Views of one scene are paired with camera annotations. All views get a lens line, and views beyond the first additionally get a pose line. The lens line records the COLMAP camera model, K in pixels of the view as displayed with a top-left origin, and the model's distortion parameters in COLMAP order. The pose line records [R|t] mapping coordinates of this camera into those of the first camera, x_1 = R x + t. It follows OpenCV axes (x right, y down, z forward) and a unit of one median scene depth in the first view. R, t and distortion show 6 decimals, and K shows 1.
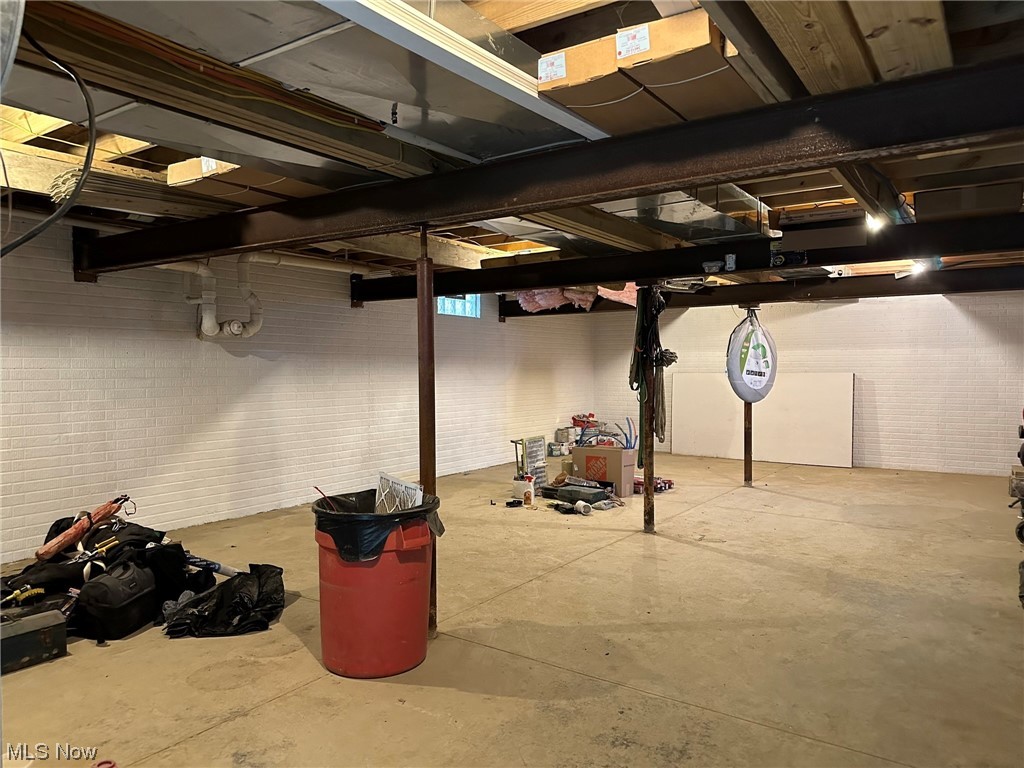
lens RADIAL K [[716.6, 0, 513.7], [0, 716.6, 383.0], [0, 0, 1]] dist [0.039181, -0.010474]
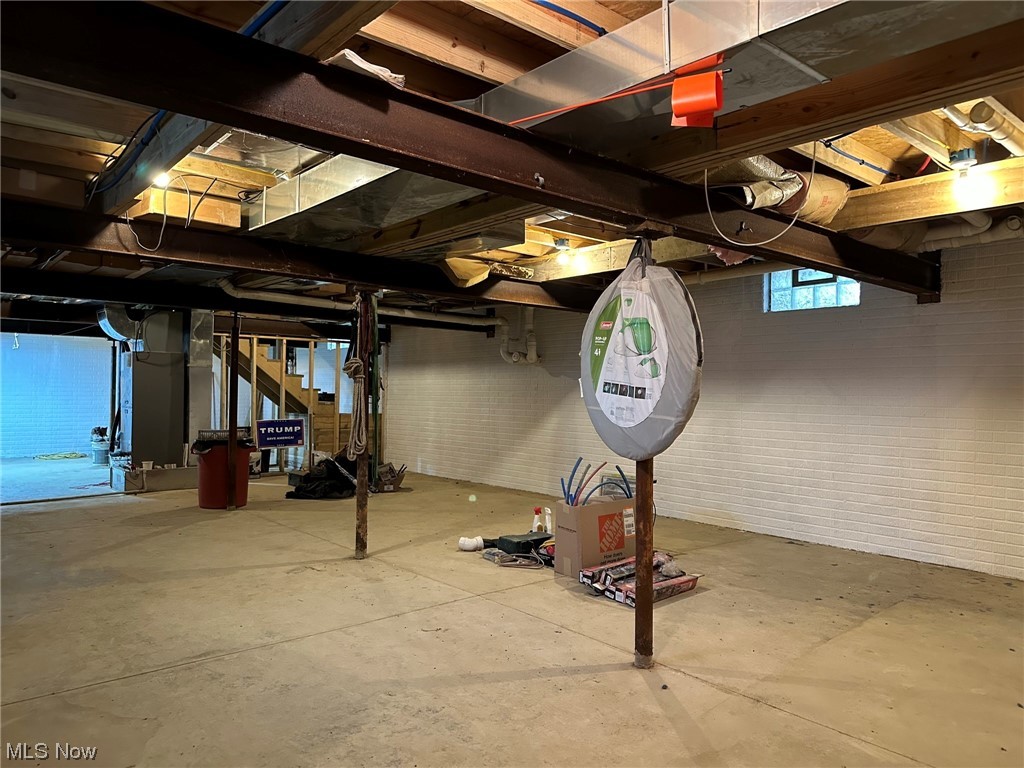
lens RADIAL K [[716.6, 0, 513.8], [0, 716.6, 384.4], [0, 0, 1]] dist [0.039181, -0.010474]
pose [[-0.265070, -0.010380, -0.964173, 0.765960], [-0.033279, 0.999445, -0.001610, -0.014308], [0.963655, 0.031660, -0.265268, 1.062179]]
